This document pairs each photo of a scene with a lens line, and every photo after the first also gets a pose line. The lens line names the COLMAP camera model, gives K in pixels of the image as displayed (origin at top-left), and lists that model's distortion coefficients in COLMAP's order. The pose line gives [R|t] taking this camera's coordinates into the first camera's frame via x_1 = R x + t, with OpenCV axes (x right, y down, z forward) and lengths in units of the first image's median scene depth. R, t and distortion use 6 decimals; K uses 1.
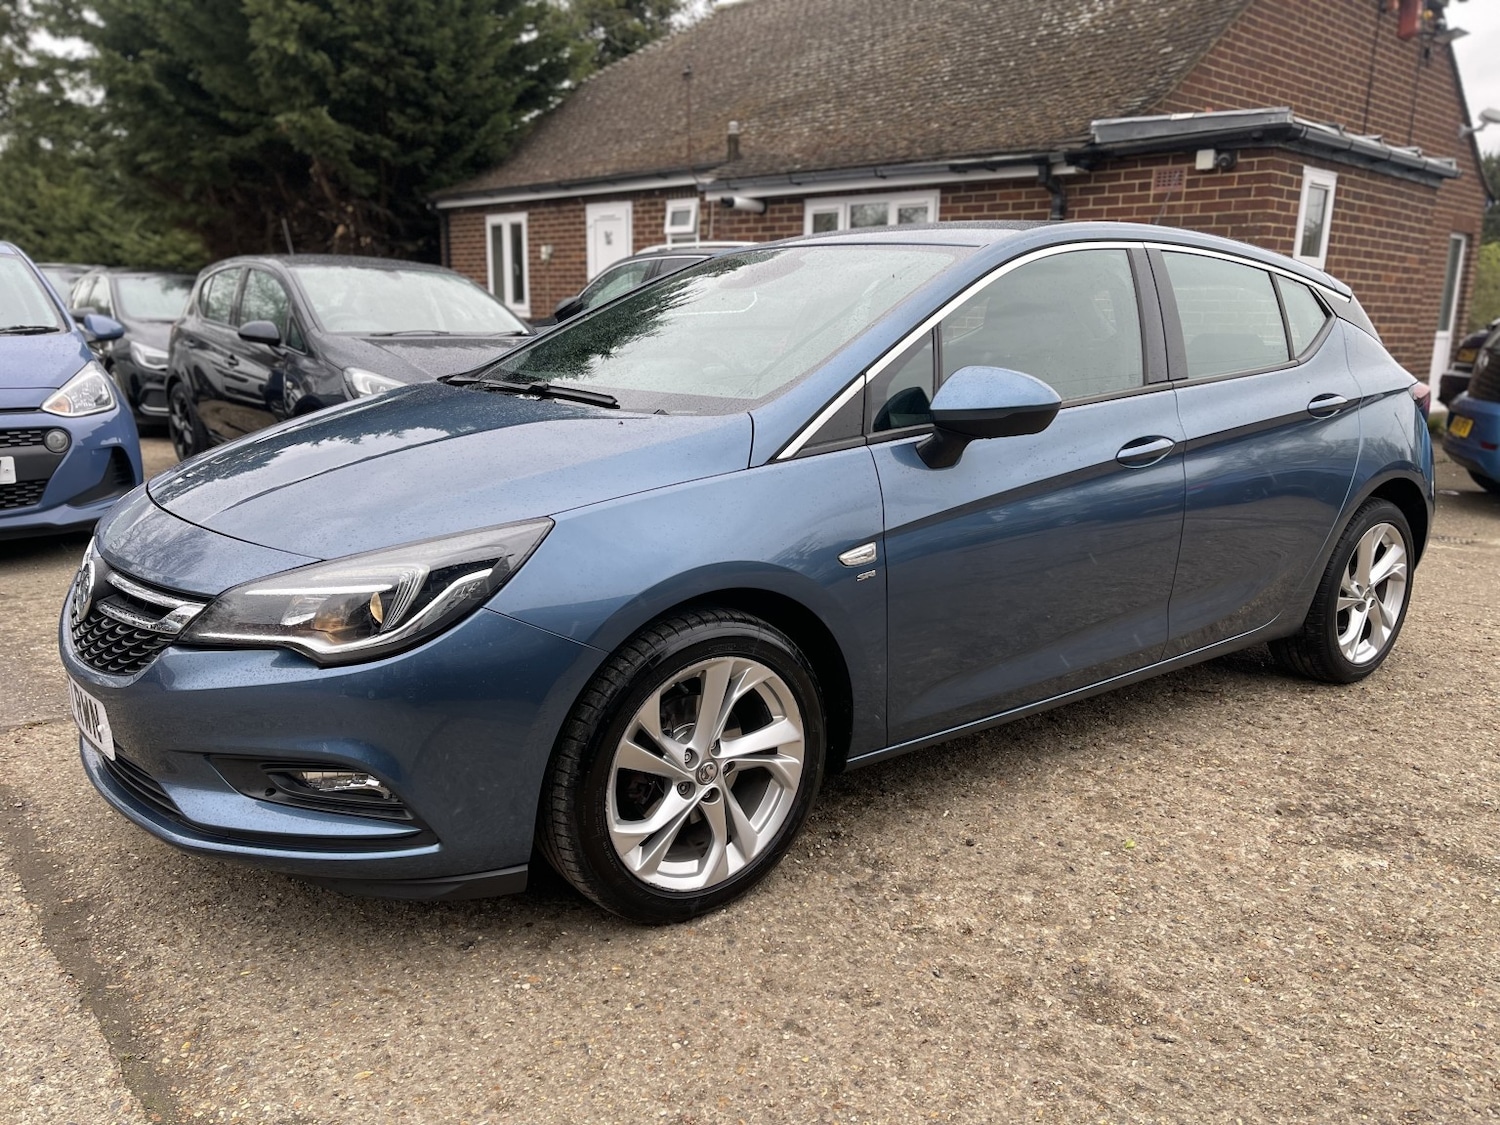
lens RADIAL K [[1141.2, 0, 757.7], [0, 1141.2, 564.9], [0, 0, 1]] dist [0.079268, -0.095347]
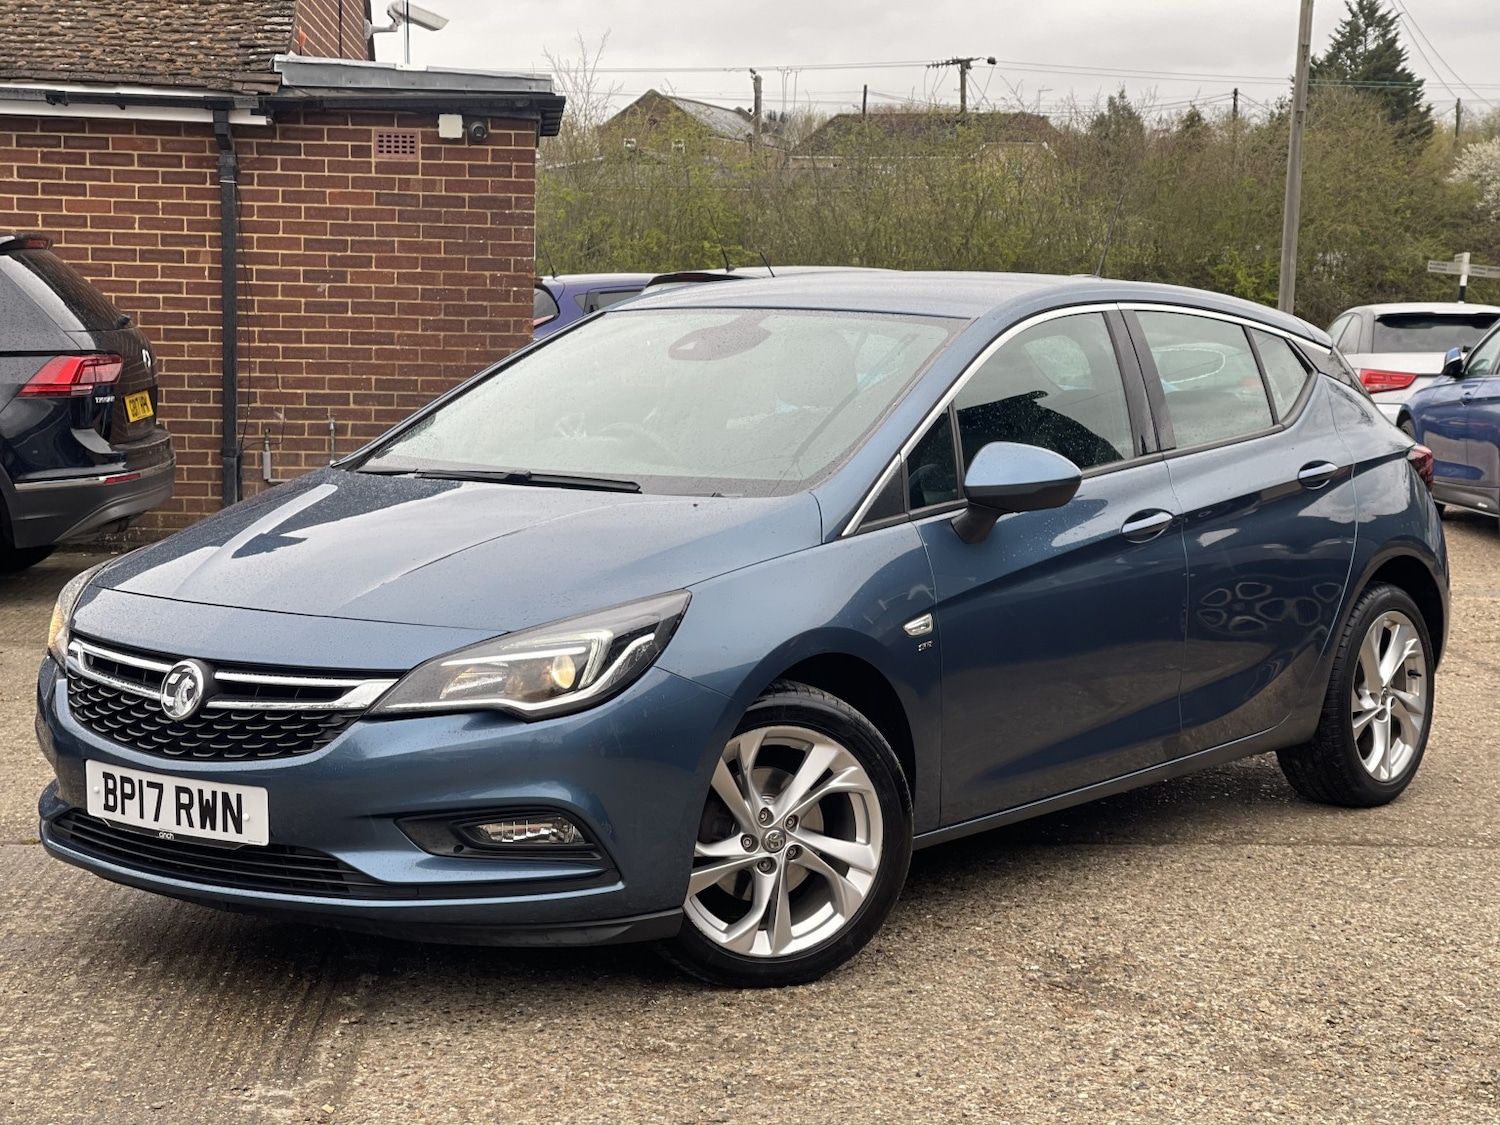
lens RADIAL K [[2774.8, 0, 746.0], [0, 2774.8, 547.9], [0, 0, 1]] dist [0.194568, 0.000000]
pose [[0.967700, -0.034588, 0.249720, -0.658240], [0.065427, 0.991060, -0.116270, 0.194908], [-0.243466, 0.128853, 0.961312, -1.328602]]
